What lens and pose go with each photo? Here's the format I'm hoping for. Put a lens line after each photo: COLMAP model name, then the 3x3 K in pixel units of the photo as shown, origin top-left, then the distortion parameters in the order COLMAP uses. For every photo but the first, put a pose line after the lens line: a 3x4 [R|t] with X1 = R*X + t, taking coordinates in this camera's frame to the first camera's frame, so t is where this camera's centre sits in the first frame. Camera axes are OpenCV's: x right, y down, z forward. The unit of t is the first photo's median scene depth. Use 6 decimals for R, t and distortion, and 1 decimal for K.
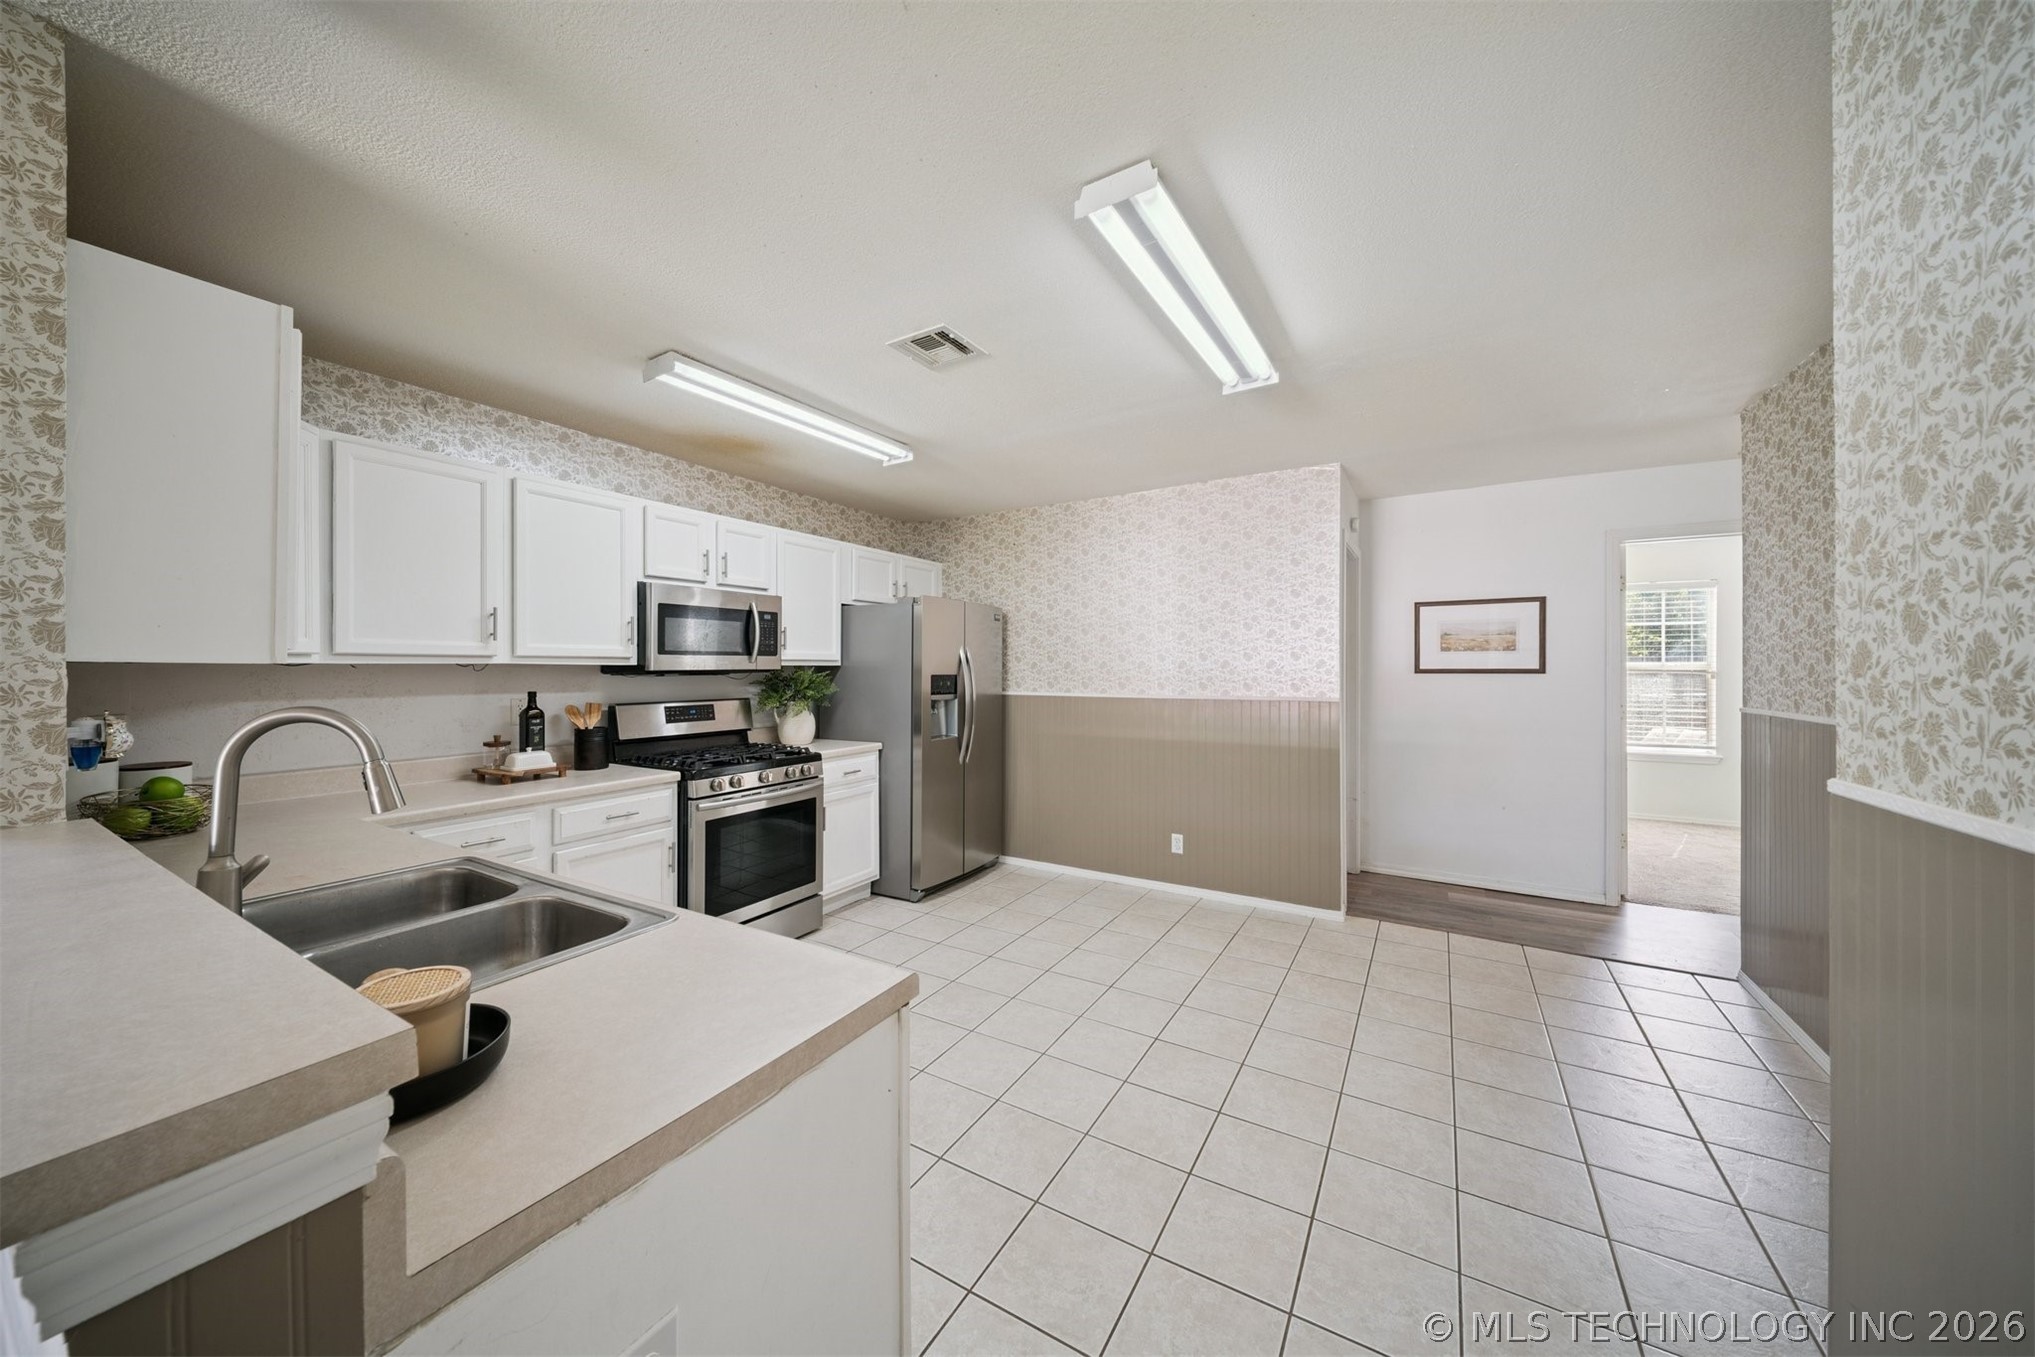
lens RADIAL K [[711.6, 0, 999.3], [0, 711.6, 689.0], [0, 0, 1]] dist [0.005415, -0.003017]
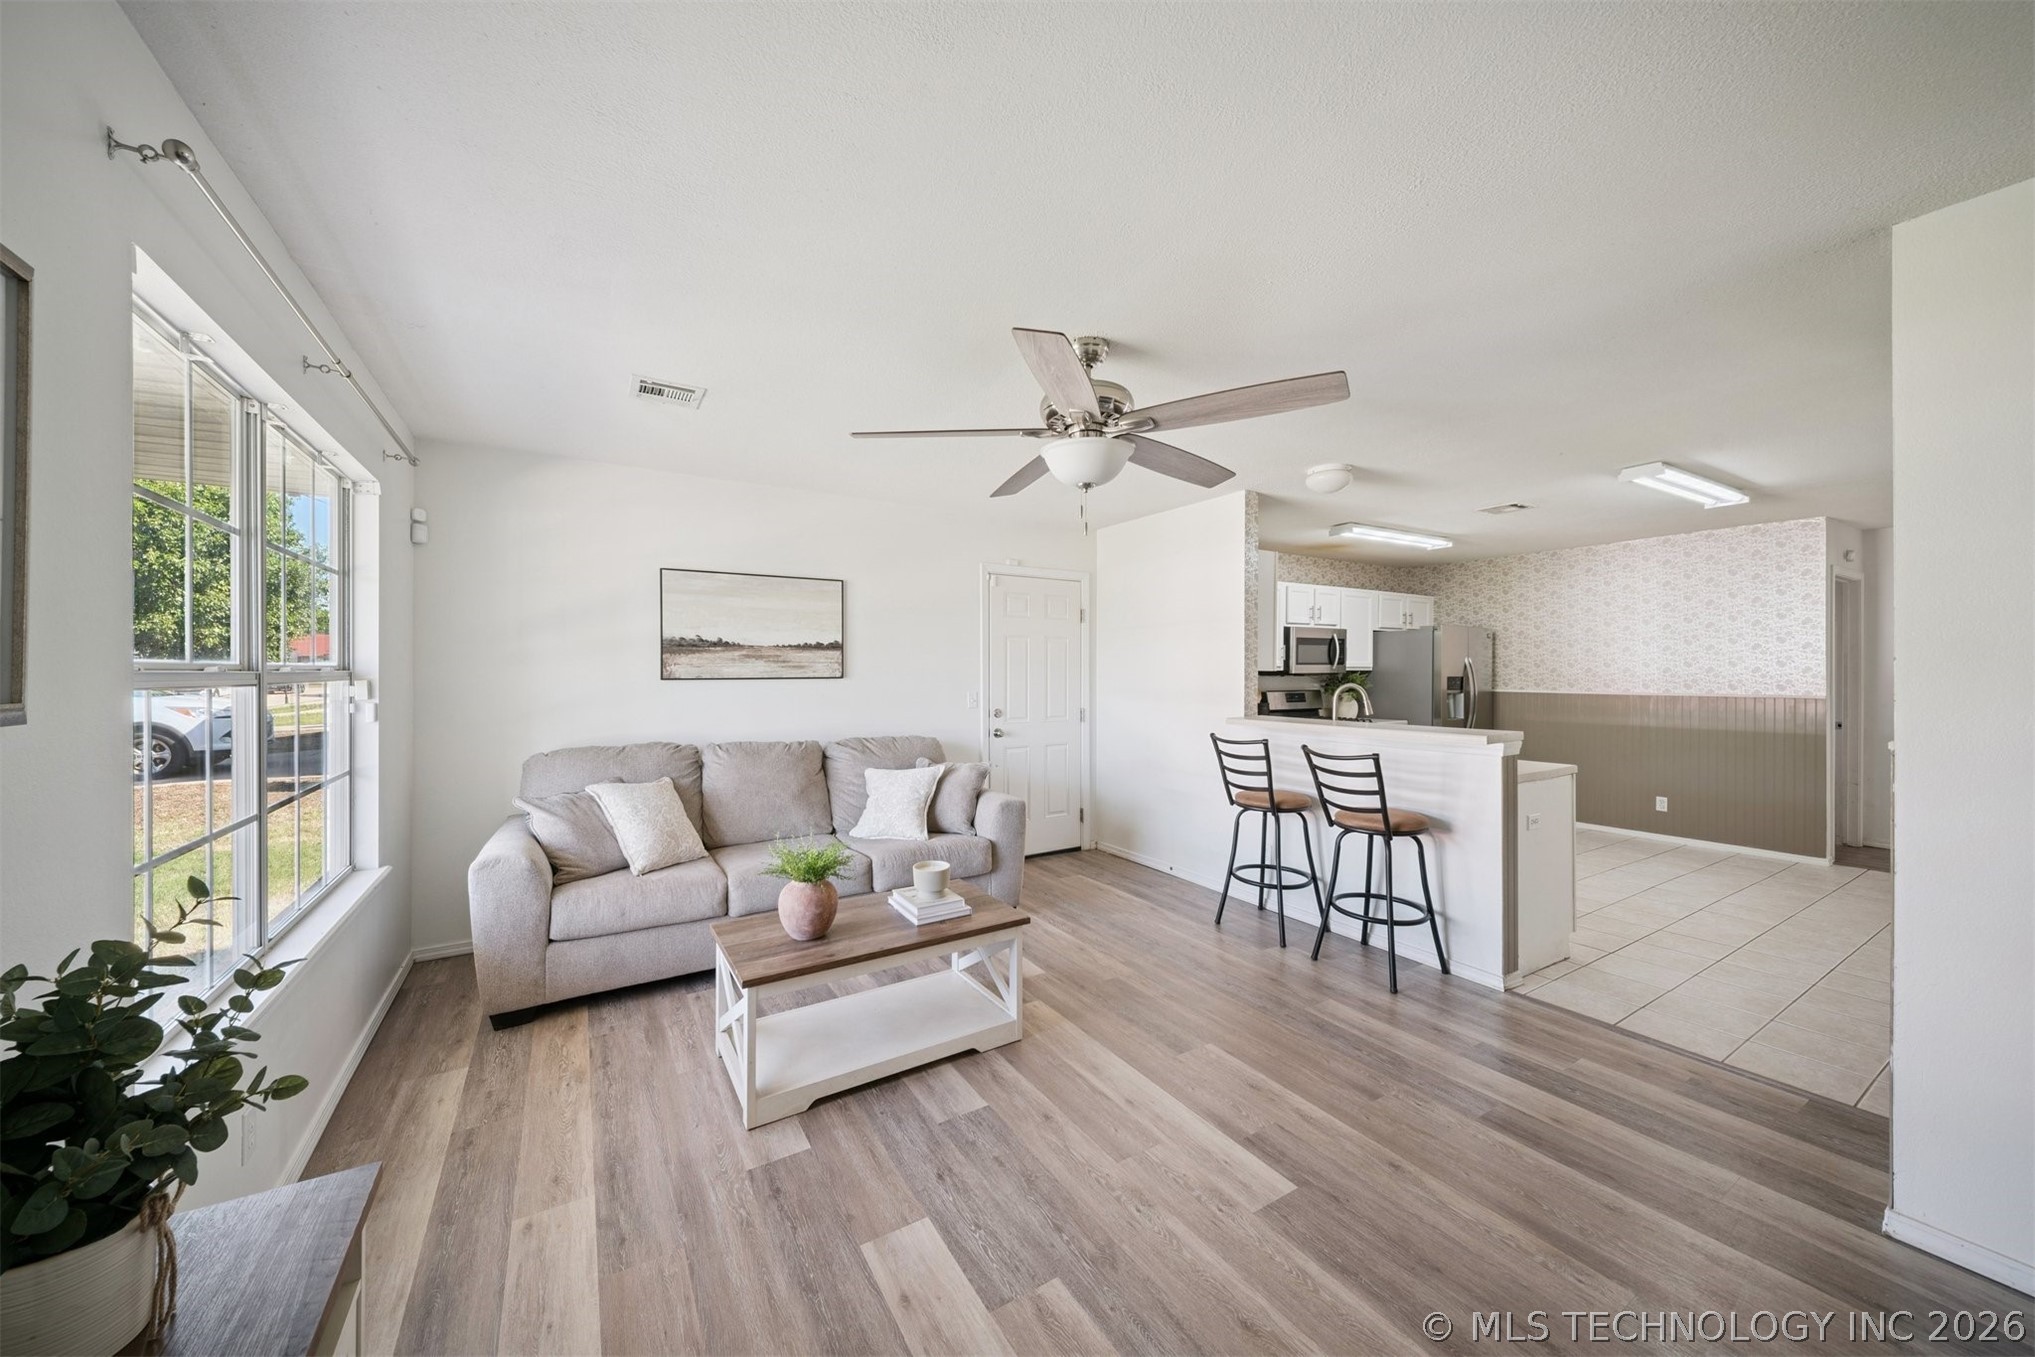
lens RADIAL K [[711.6, 0, 1001.1], [0, 711.6, 676.4], [0, 0, 1]] dist [0.005415, -0.003017]
pose [[0.885635, 0.004474, -0.464361, -0.243745], [-0.014872, 0.999714, -0.018732, 0.022873], [0.464144, 0.023496, 0.885448, -0.819660]]
